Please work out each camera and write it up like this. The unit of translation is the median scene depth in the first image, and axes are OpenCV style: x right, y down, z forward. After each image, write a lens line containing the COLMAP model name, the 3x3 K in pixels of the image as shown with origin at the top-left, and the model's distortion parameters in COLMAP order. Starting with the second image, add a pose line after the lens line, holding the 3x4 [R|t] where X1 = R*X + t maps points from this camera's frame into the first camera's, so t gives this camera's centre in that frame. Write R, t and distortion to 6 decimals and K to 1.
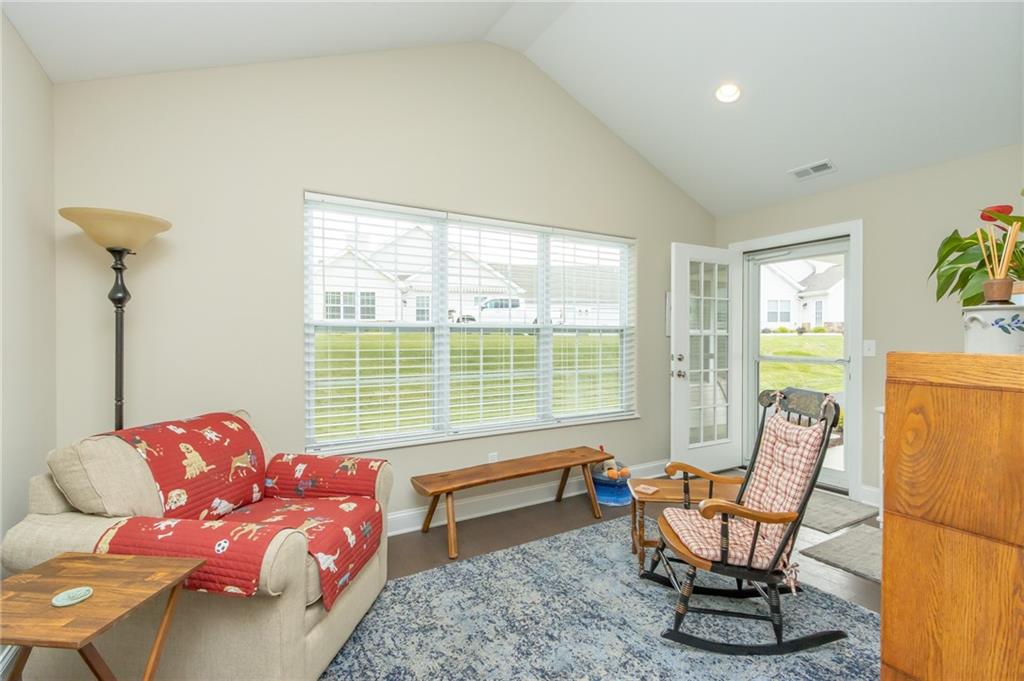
lens RADIAL K [[464.4, 0, 499.3], [0, 464.4, 343.2], [0, 0, 1]] dist [0.001667, 0.000135]
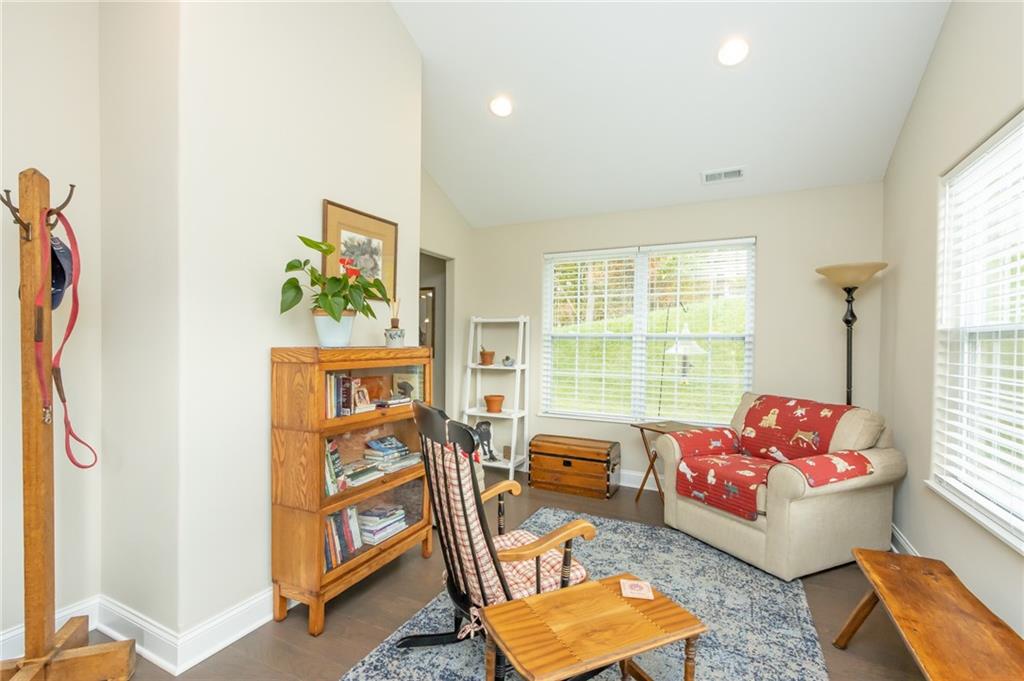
lens RADIAL K [[464.4, 0, 499.3], [0, 464.4, 343.2], [0, 0, 1]] dist [0.001667, 0.000135]
pose [[-0.844697, -0.009415, -0.535161, 0.942915], [-0.016465, 0.999829, 0.008398, -0.016736], [0.534991, 0.015905, -0.844708, 1.665989]]
